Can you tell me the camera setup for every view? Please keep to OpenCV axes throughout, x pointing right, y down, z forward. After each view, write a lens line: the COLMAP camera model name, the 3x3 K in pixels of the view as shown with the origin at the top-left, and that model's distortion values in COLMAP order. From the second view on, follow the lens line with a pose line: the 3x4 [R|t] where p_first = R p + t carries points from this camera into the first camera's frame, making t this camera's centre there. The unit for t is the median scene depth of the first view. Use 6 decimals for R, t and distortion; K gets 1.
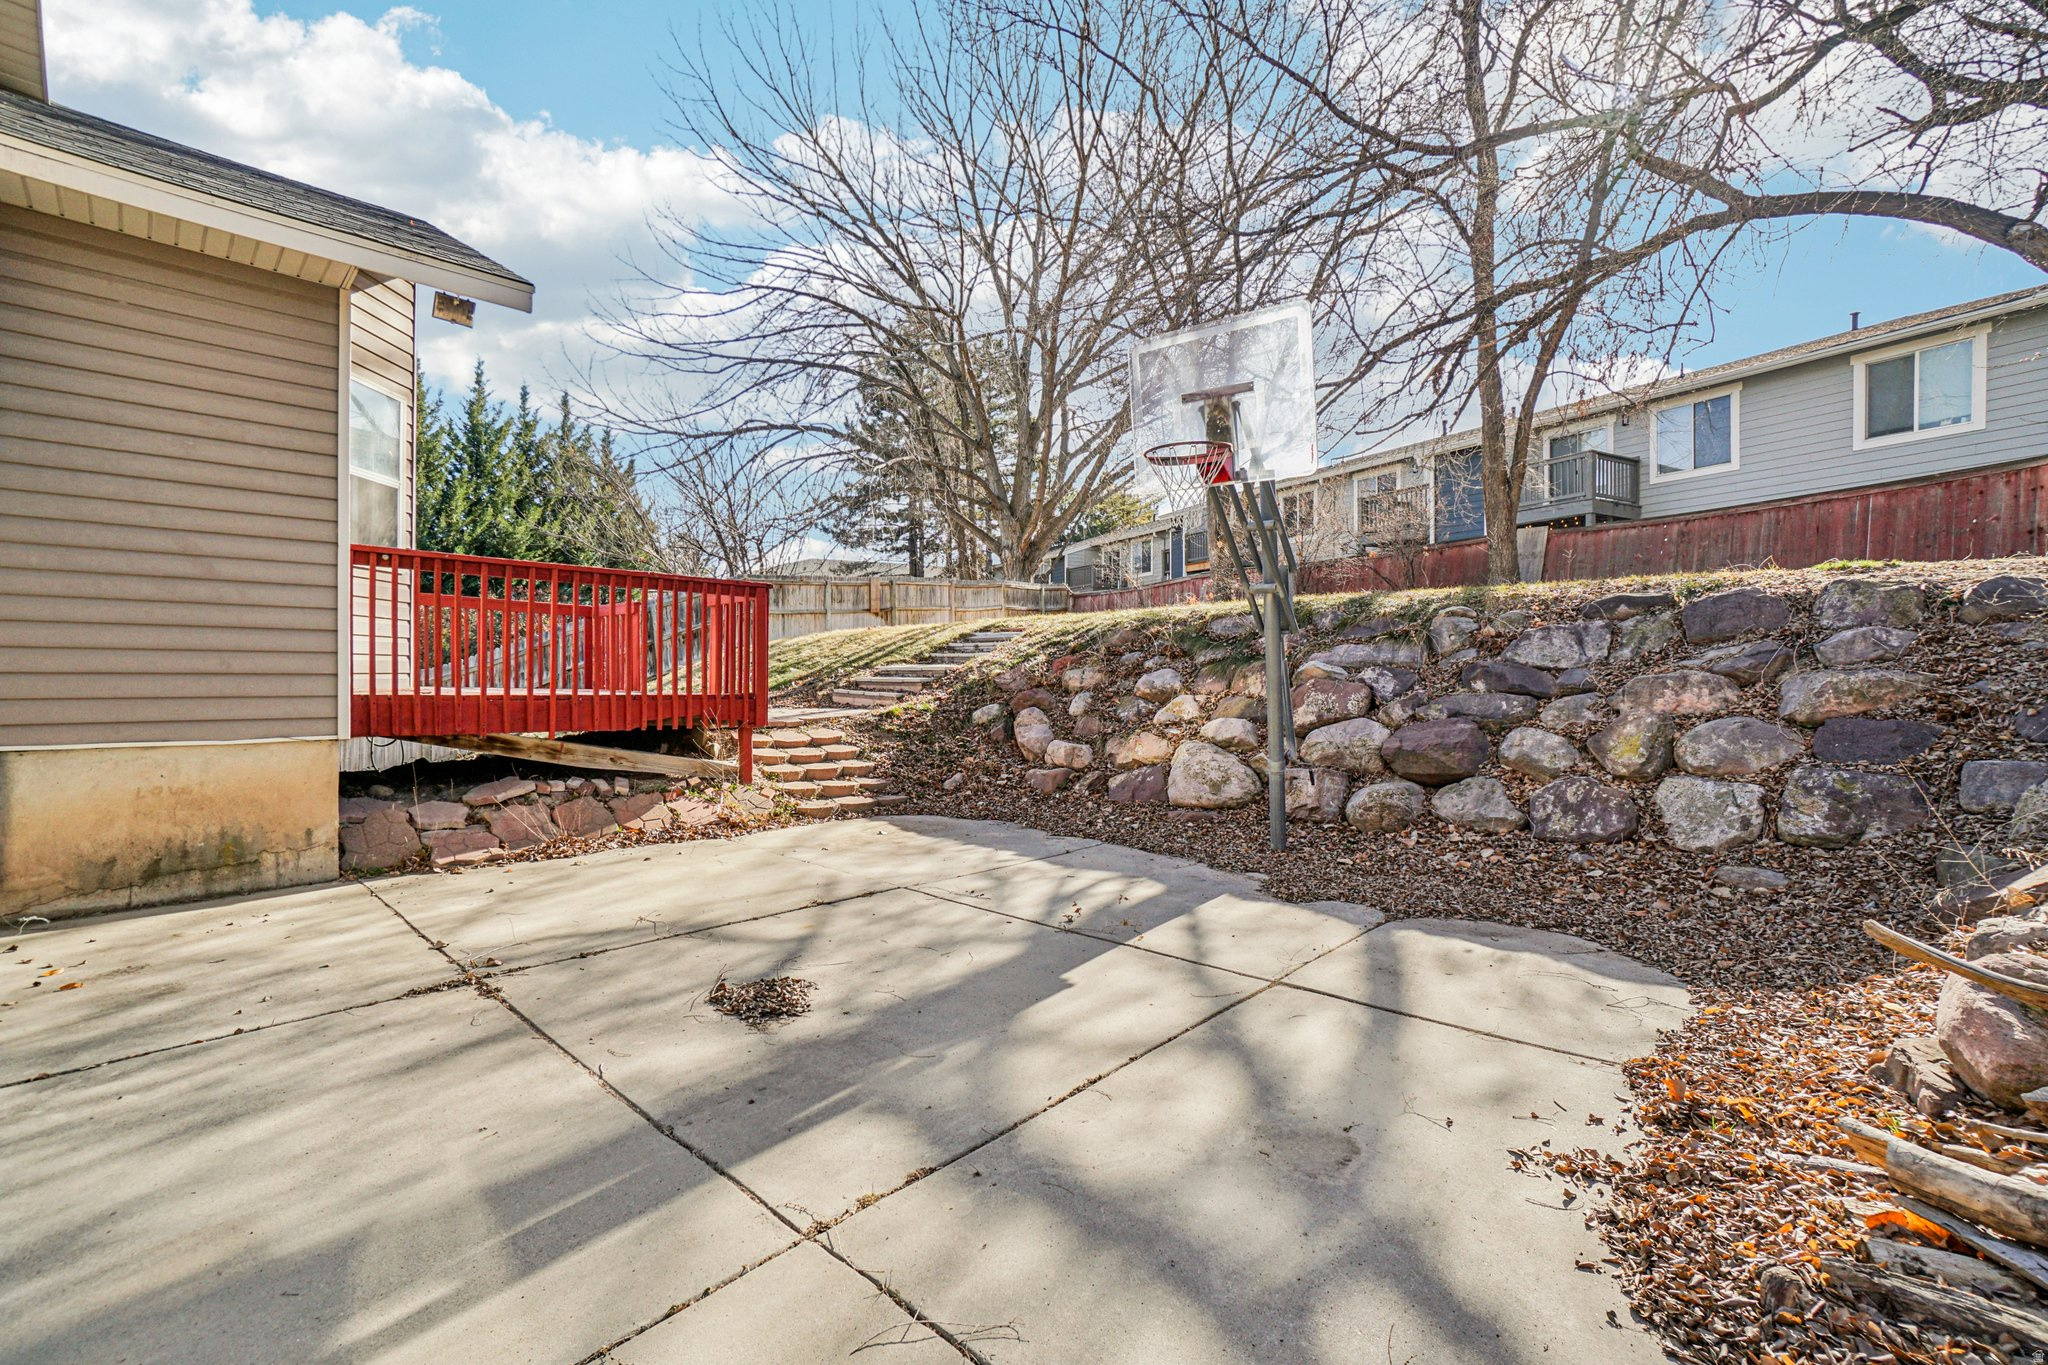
lens RADIAL K [[918.9, 0, 1000.1], [0, 918.9, 669.2], [0, 0, 1]] dist [-0.003190, -0.000567]
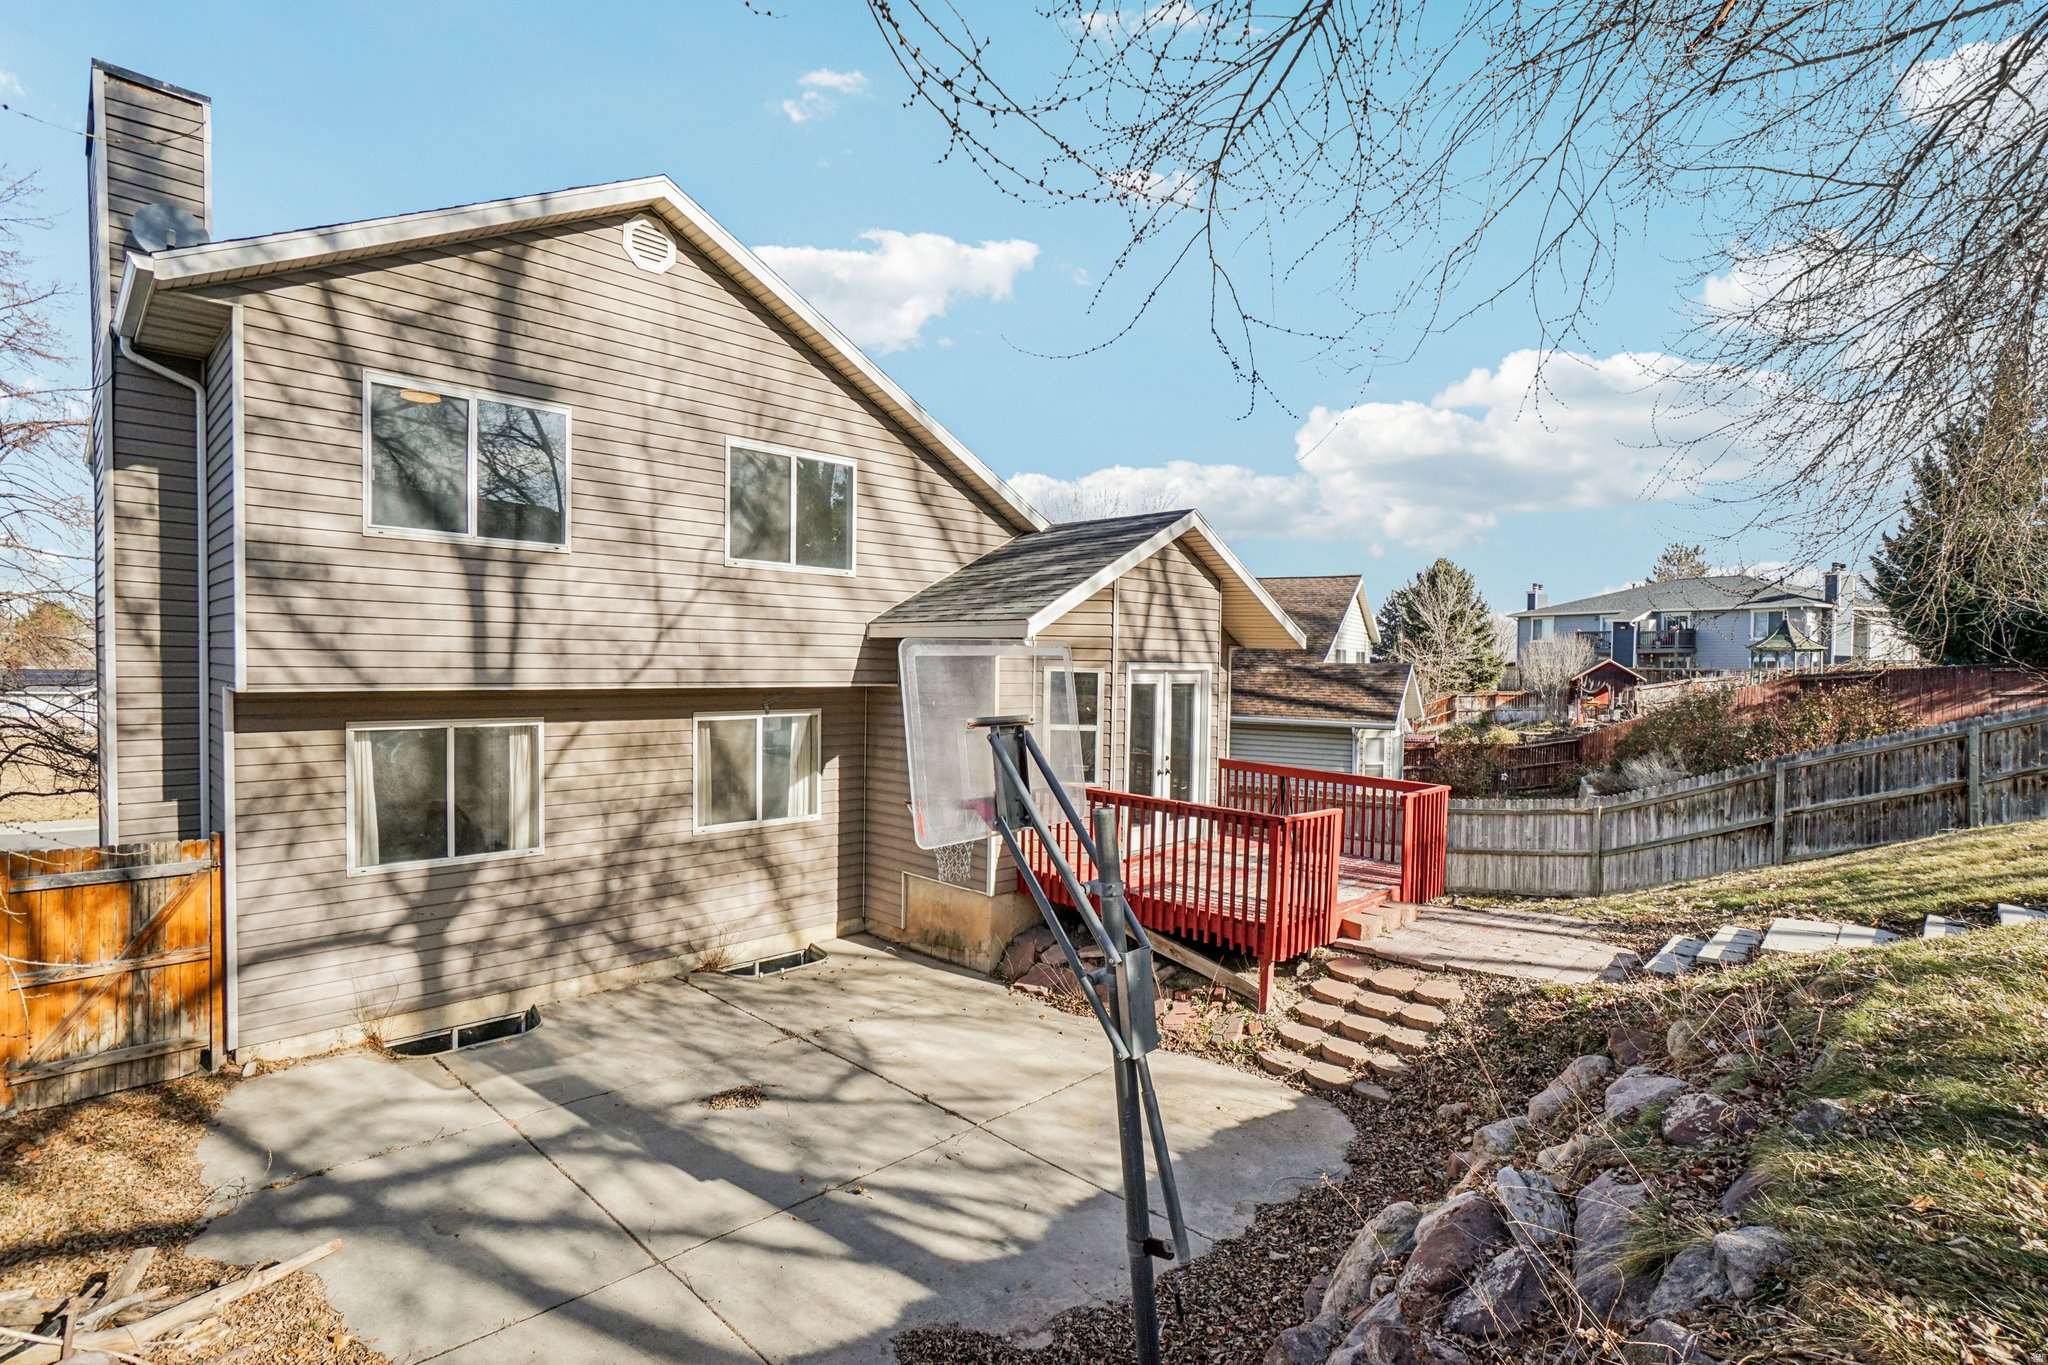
lens RADIAL K [[999.8, 0, 1043.4], [0, 999.8, 675.6], [0, 0, 1]] dist [-0.004473, 0.000605]
pose [[-0.038655, 0.001840, -0.999251, 1.736836], [-0.002618, 0.999995, 0.001943, -0.514633], [0.999249, 0.002691, -0.038650, 1.651773]]
